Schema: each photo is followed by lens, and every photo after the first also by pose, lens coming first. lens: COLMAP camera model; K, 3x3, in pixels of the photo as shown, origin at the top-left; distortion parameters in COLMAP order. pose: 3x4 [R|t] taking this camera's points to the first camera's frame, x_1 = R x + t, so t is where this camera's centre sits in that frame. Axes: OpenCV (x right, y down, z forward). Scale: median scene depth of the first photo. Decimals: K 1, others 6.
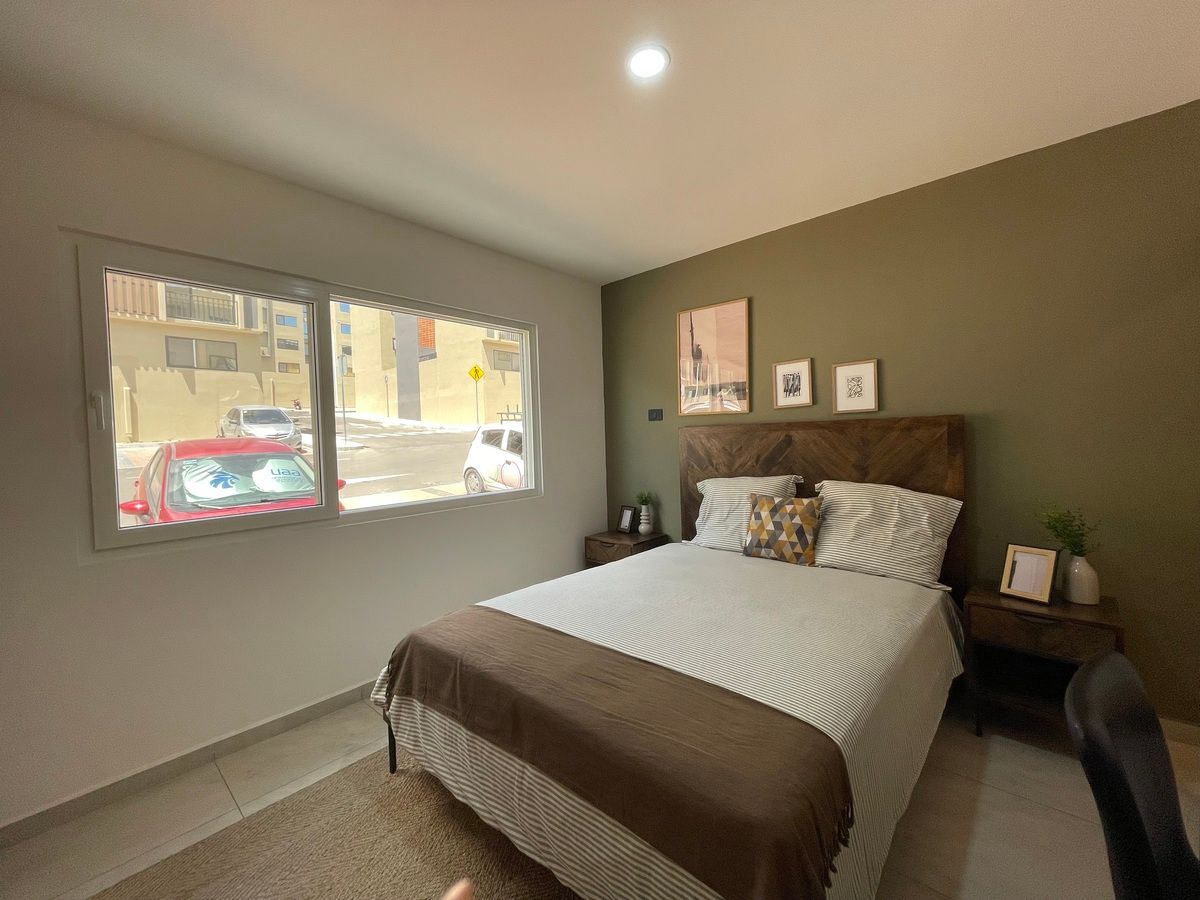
lens RADIAL K [[483.5, 0, 600.0], [0, 483.5, 450.0], [0, 0, 1]] dist [-0.000850, -0.000080]
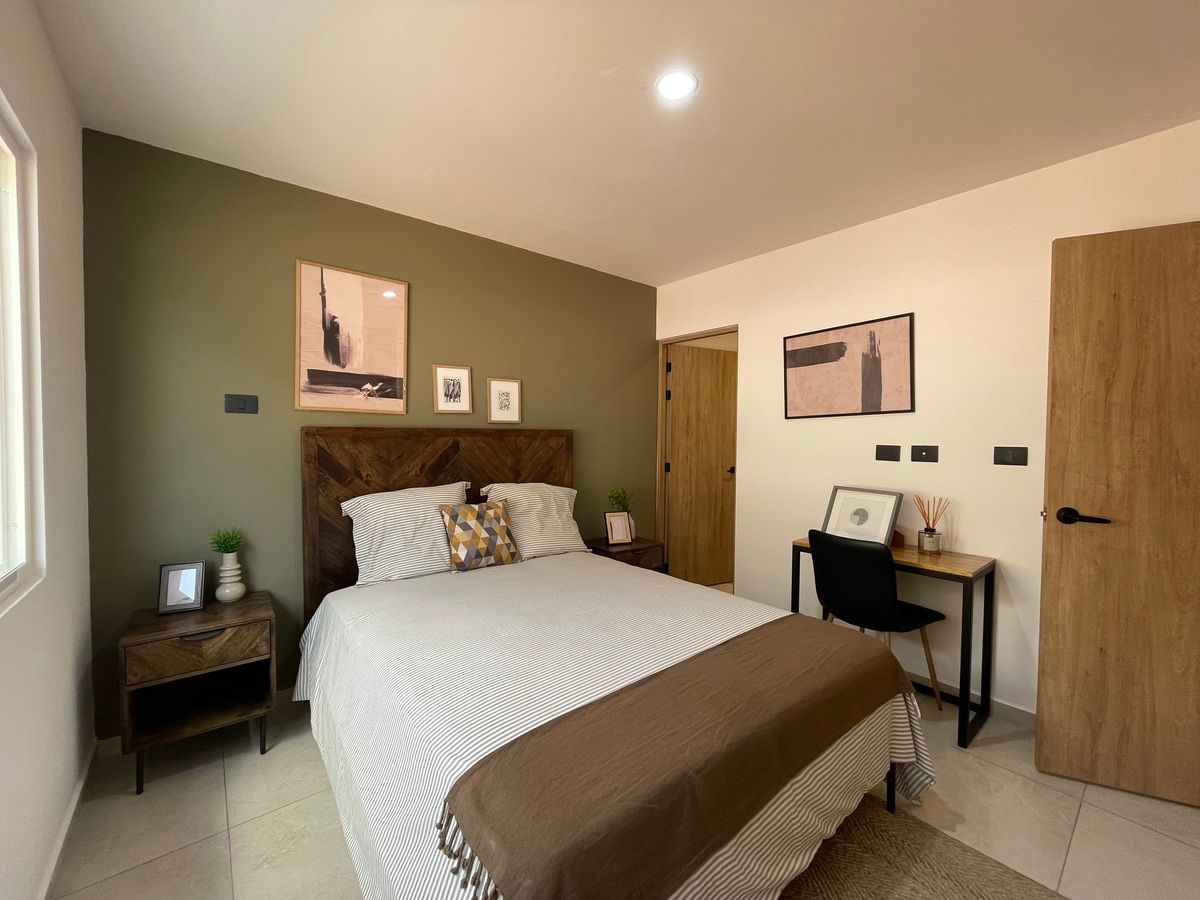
lens RADIAL K [[483.5, 0, 600.0], [0, 483.5, 450.0], [0, 0, 1]] dist [-0.000850, -0.000080]
pose [[0.154189, 0.005117, 0.988028, -0.553953], [0.016908, 0.999826, -0.007817, -0.000621], [-0.987897, 0.017911, 0.154075, 0.582088]]
